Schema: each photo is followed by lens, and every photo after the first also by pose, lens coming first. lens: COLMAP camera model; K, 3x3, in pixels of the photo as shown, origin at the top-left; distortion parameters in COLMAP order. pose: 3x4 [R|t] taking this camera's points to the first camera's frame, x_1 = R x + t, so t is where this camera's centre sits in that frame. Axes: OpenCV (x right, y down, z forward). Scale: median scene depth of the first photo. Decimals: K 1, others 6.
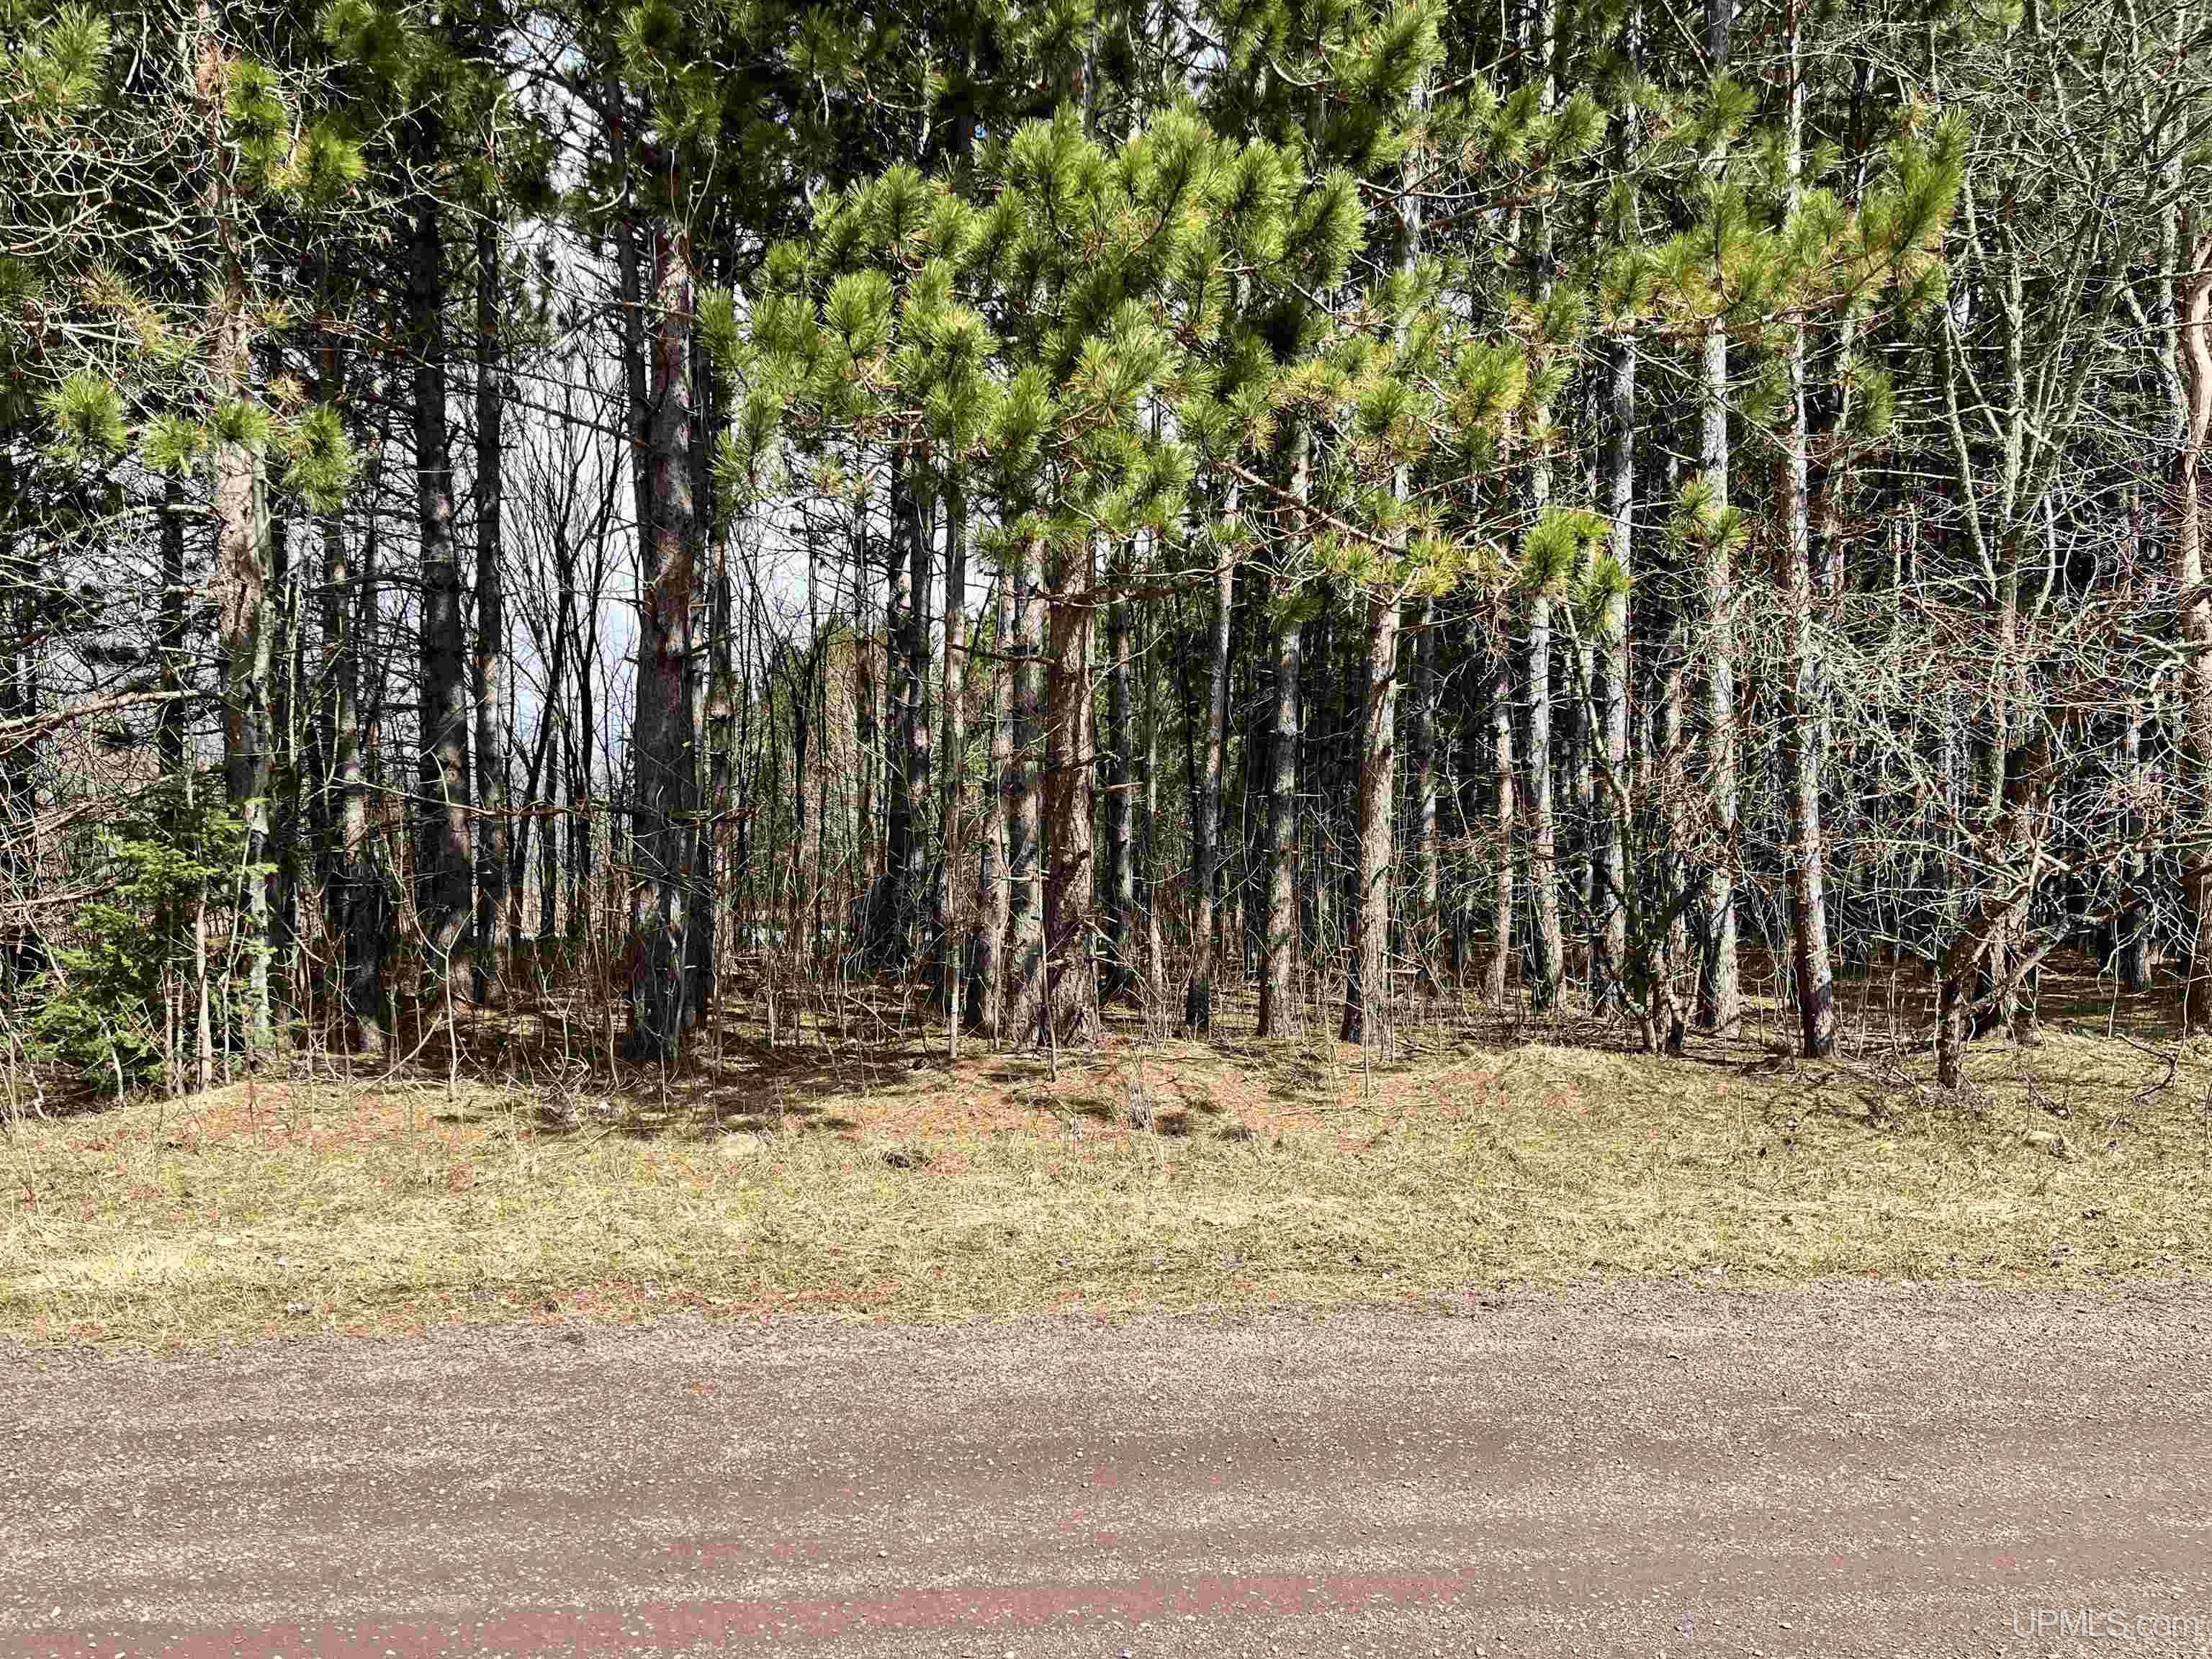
lens RADIAL K [[1670.5, 0, 1099.0], [0, 1670.5, 833.5], [0, 0, 1]] dist [0.087593, -0.106400]
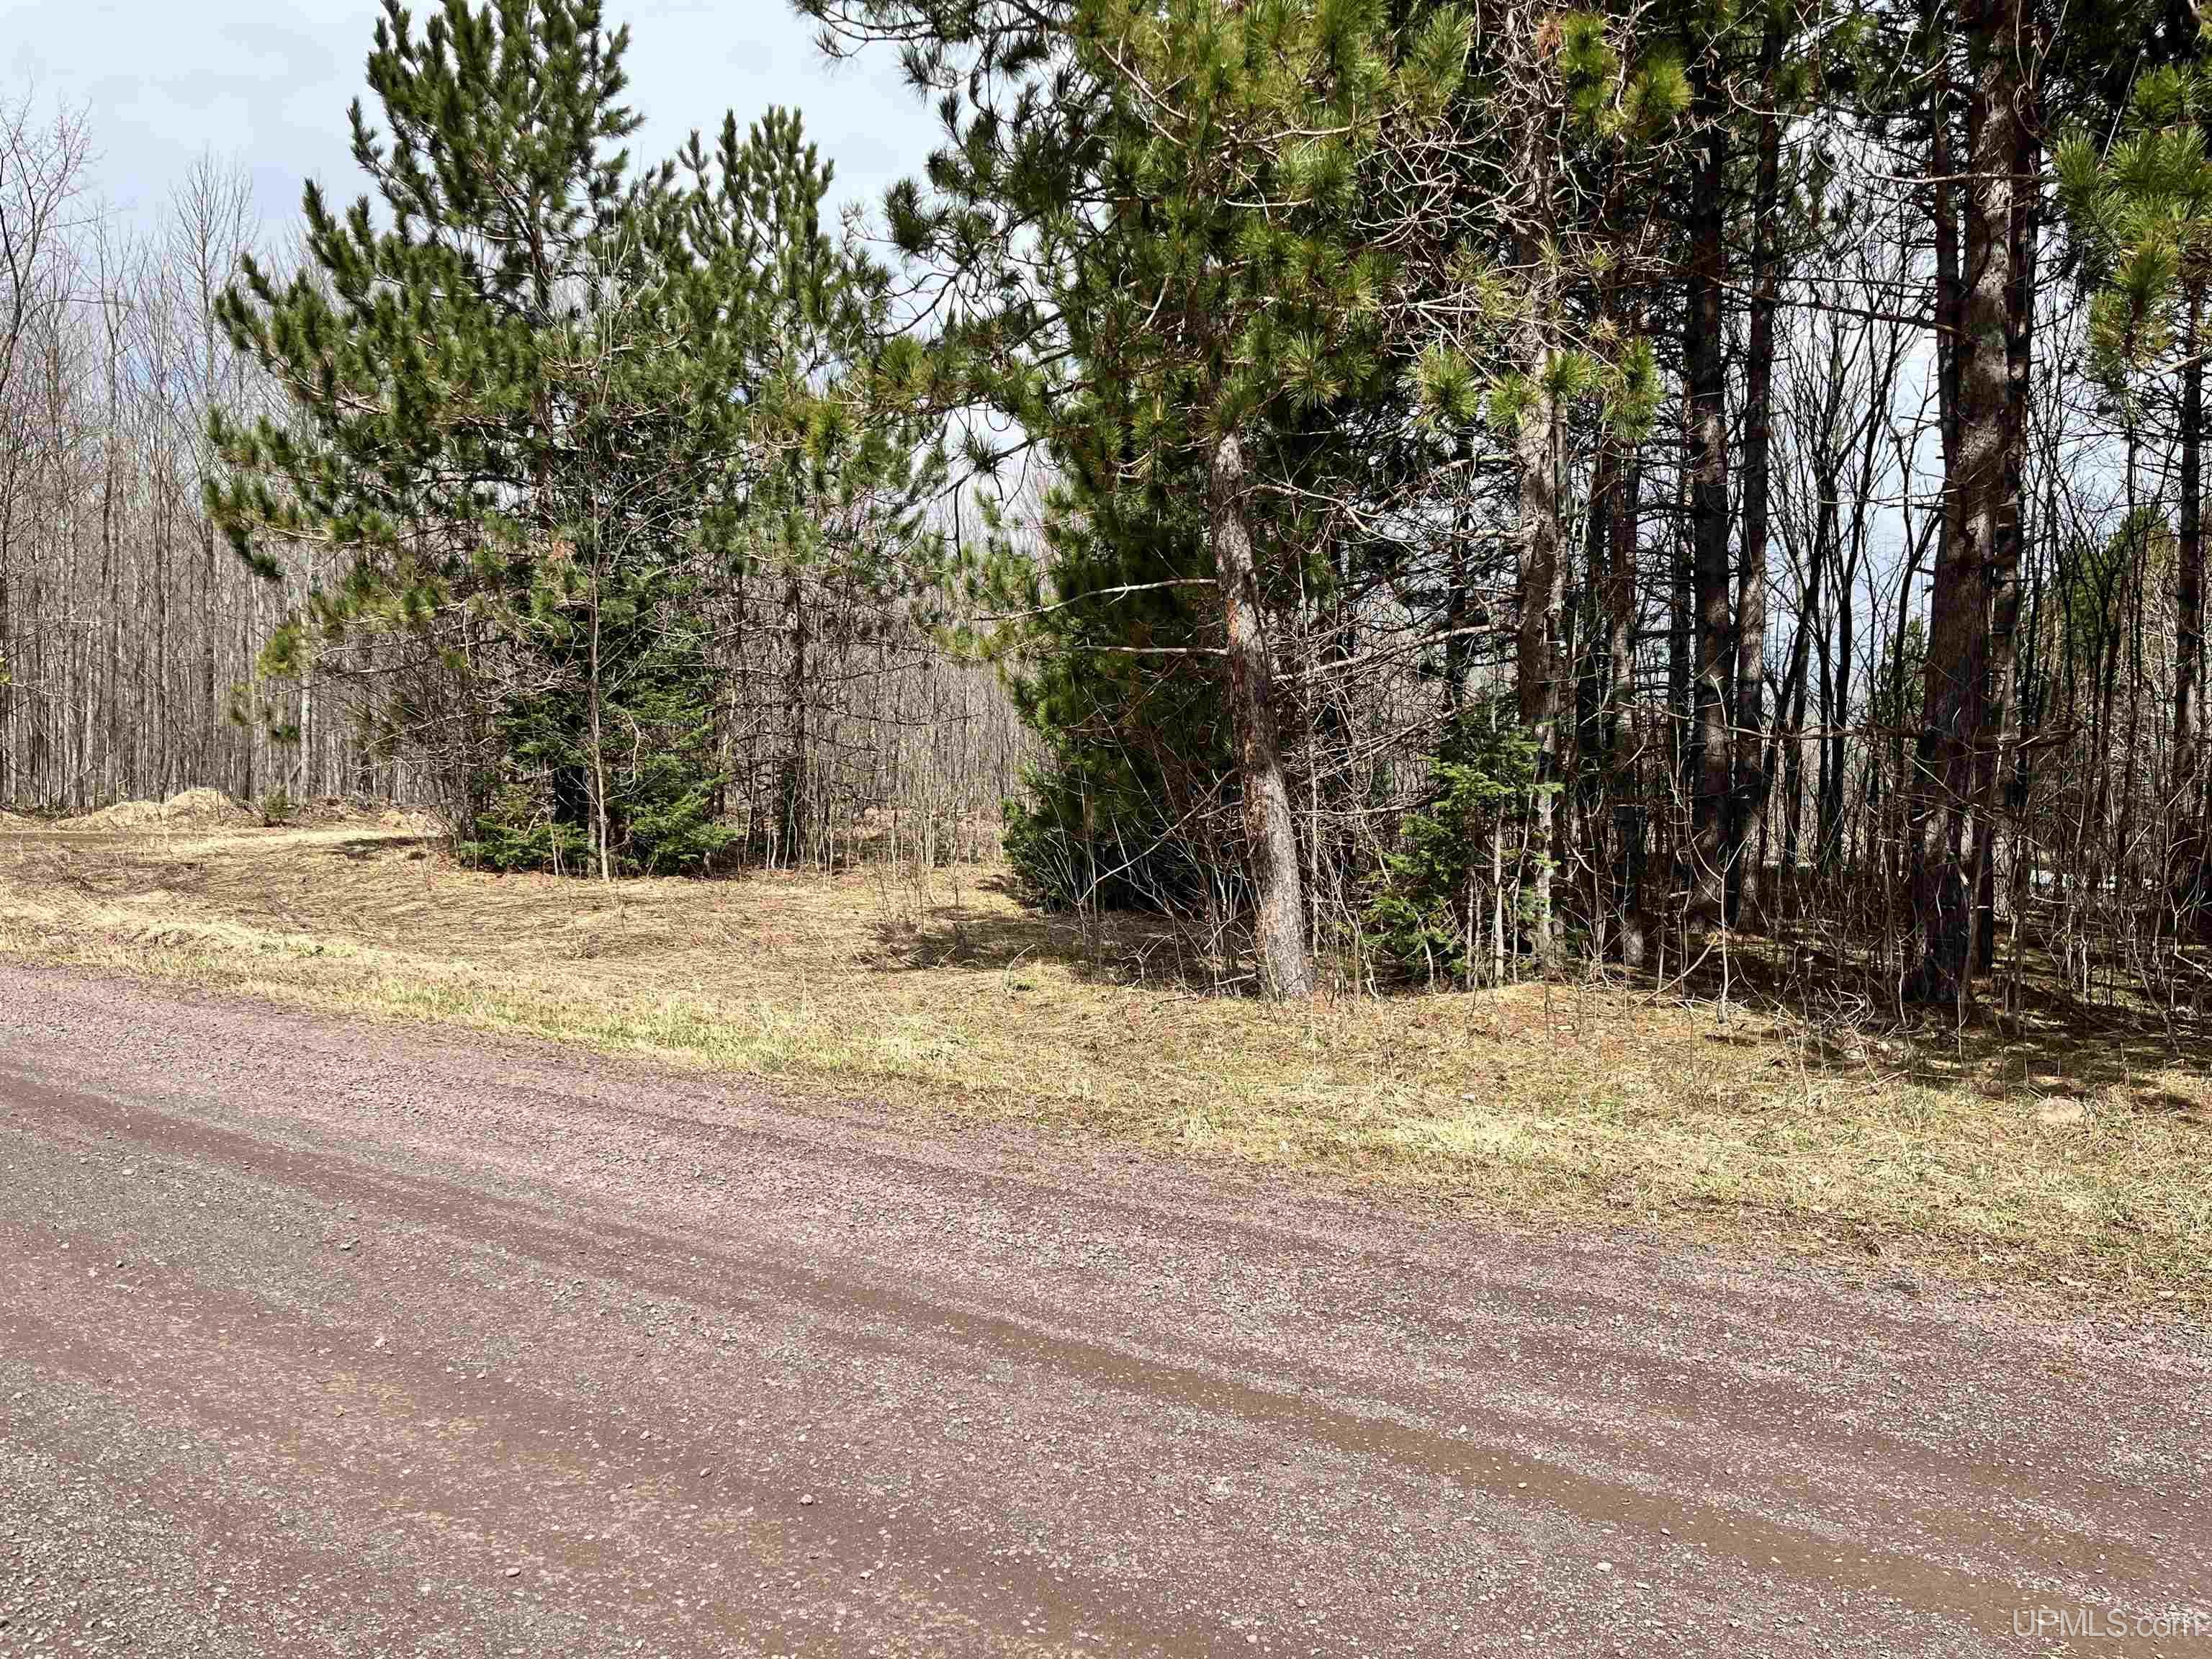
lens RADIAL K [[1670.5, 0, 1099.0], [0, 1670.5, 833.5], [0, 0, 1]] dist [0.087593, -0.106400]
pose [[0.766373, 0.040544, -0.641115, -0.027977], [-0.012297, 0.998749, 0.048461, 0.001634], [0.642278, -0.029255, 0.765913, -0.006395]]
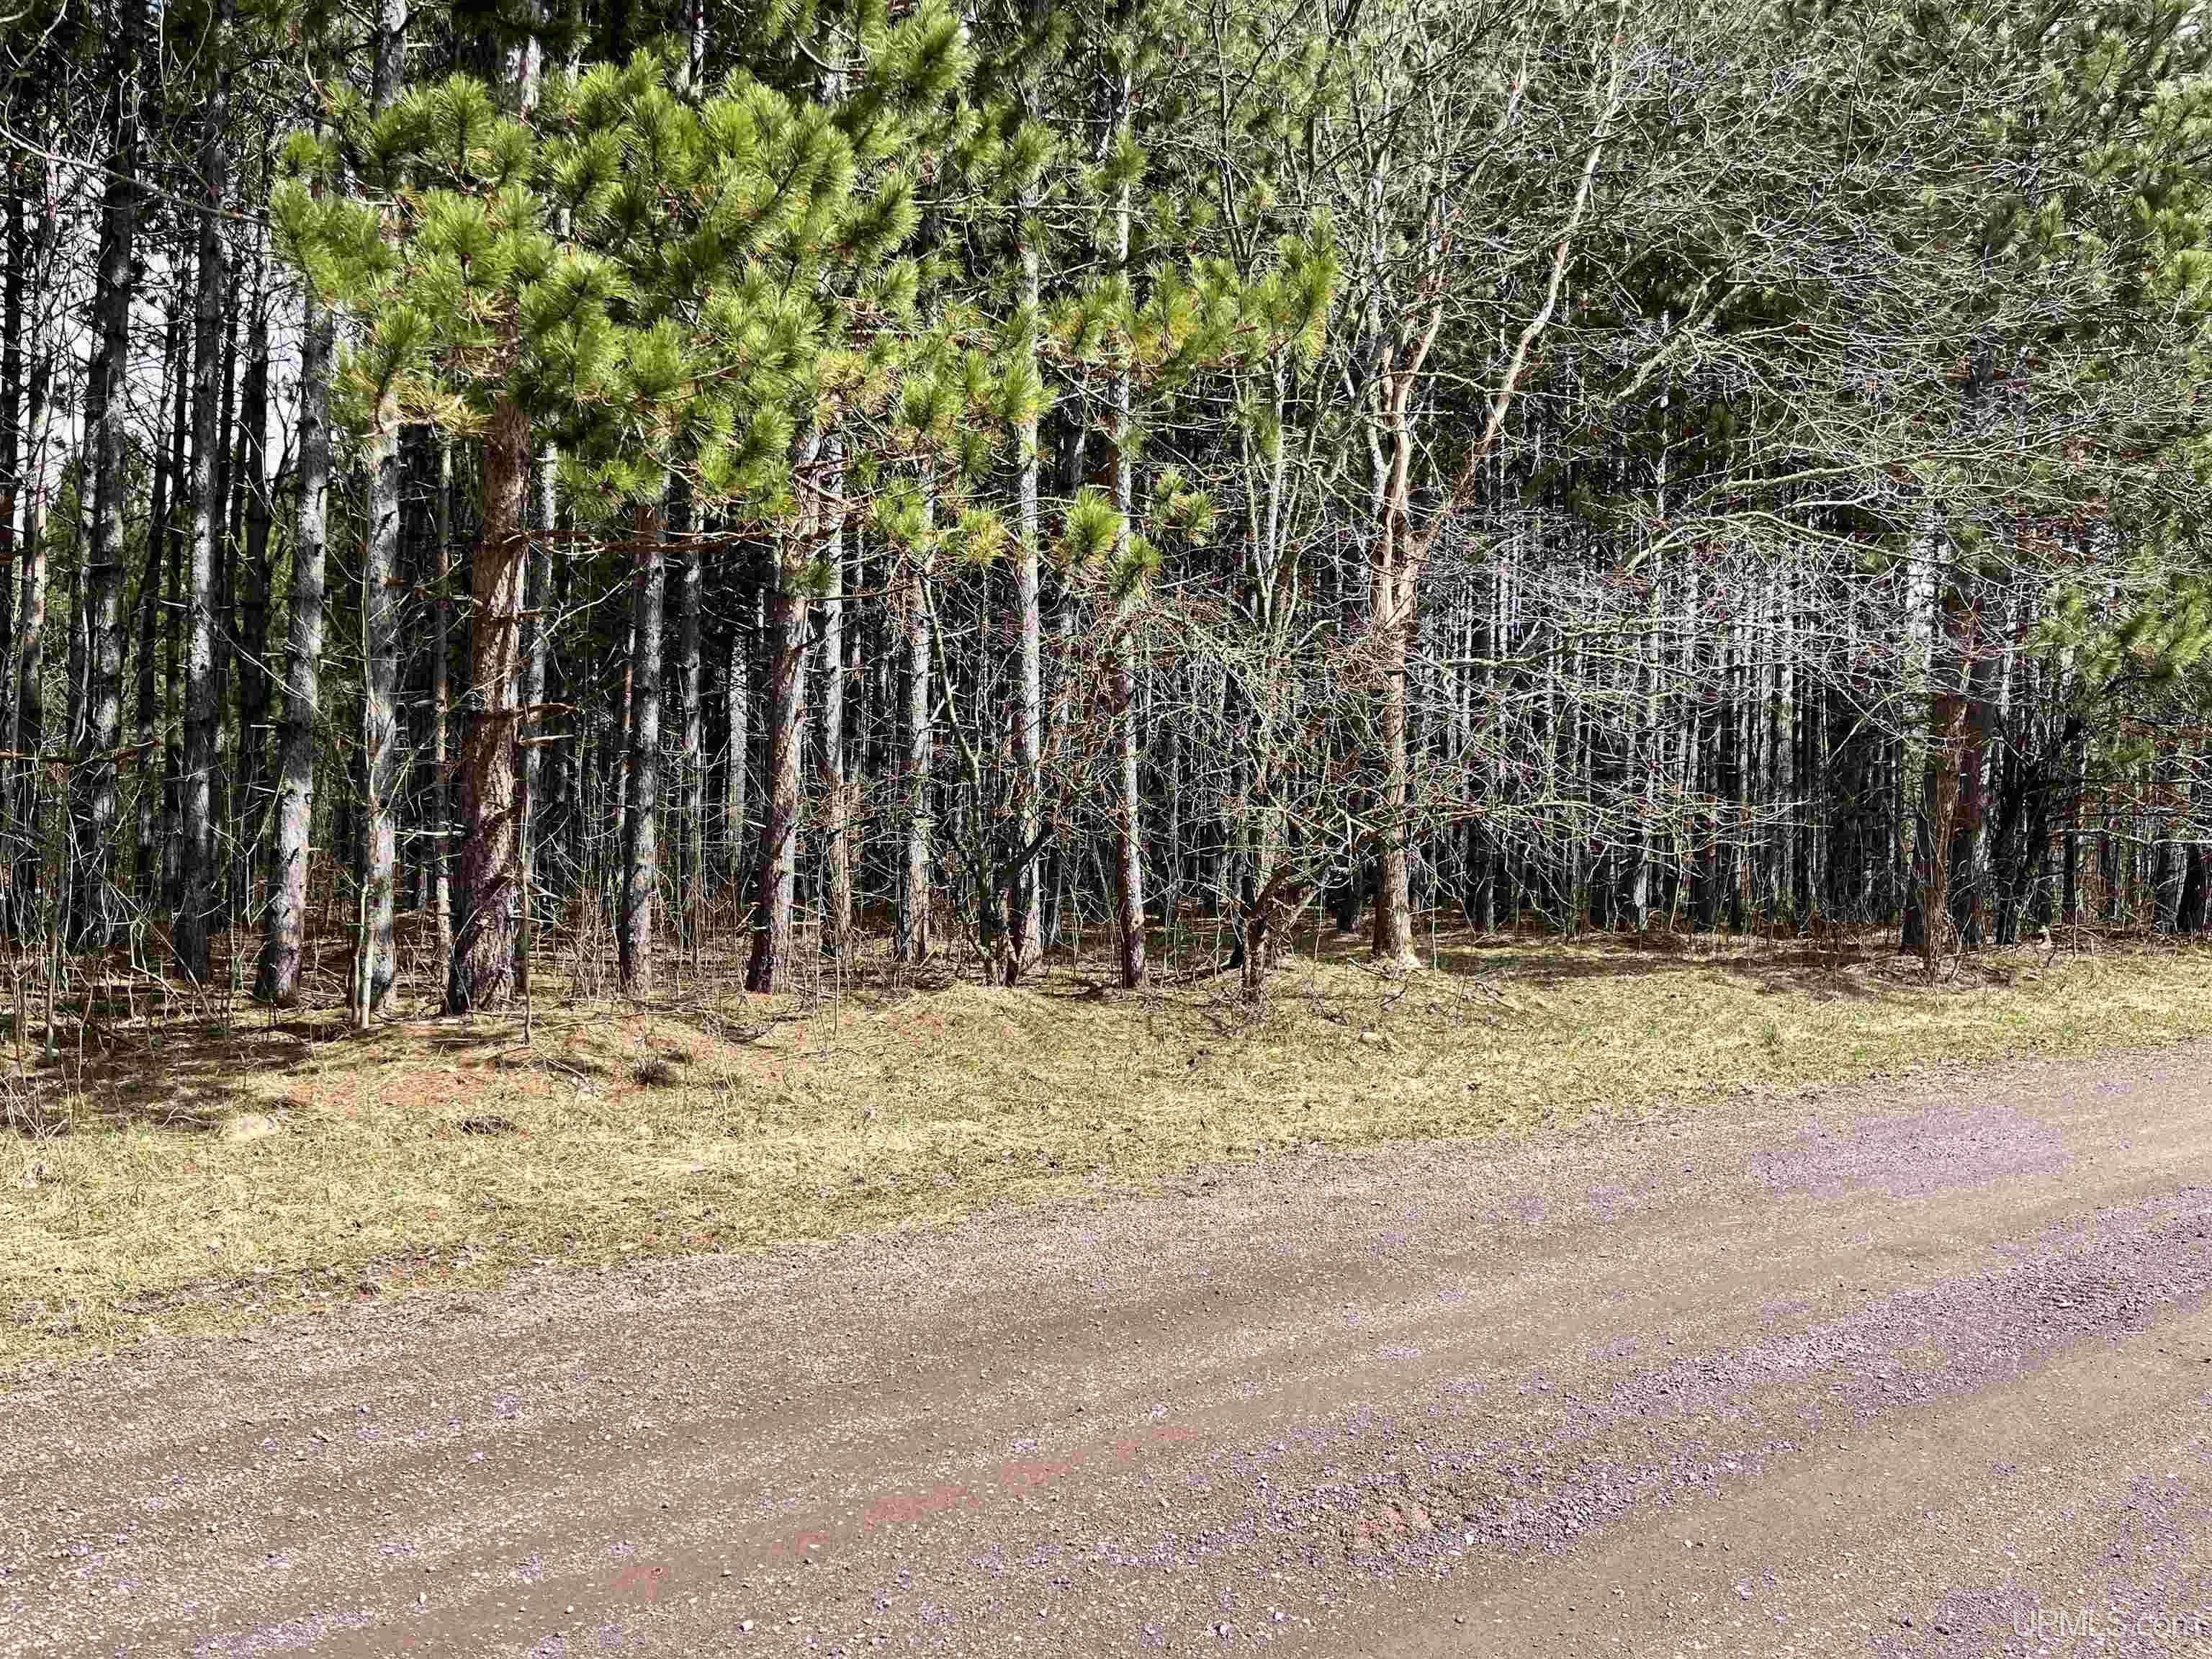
lens RADIAL K [[1670.5, 0, 1099.0], [0, 1670.5, 833.5], [0, 0, 1]] dist [0.087593, -0.106400]
pose [[0.854551, 0.011949, 0.519230, -0.250492], [-0.027490, 0.999375, 0.022244, -0.003370], [-0.518639, -0.033282, 0.854345, -0.006445]]
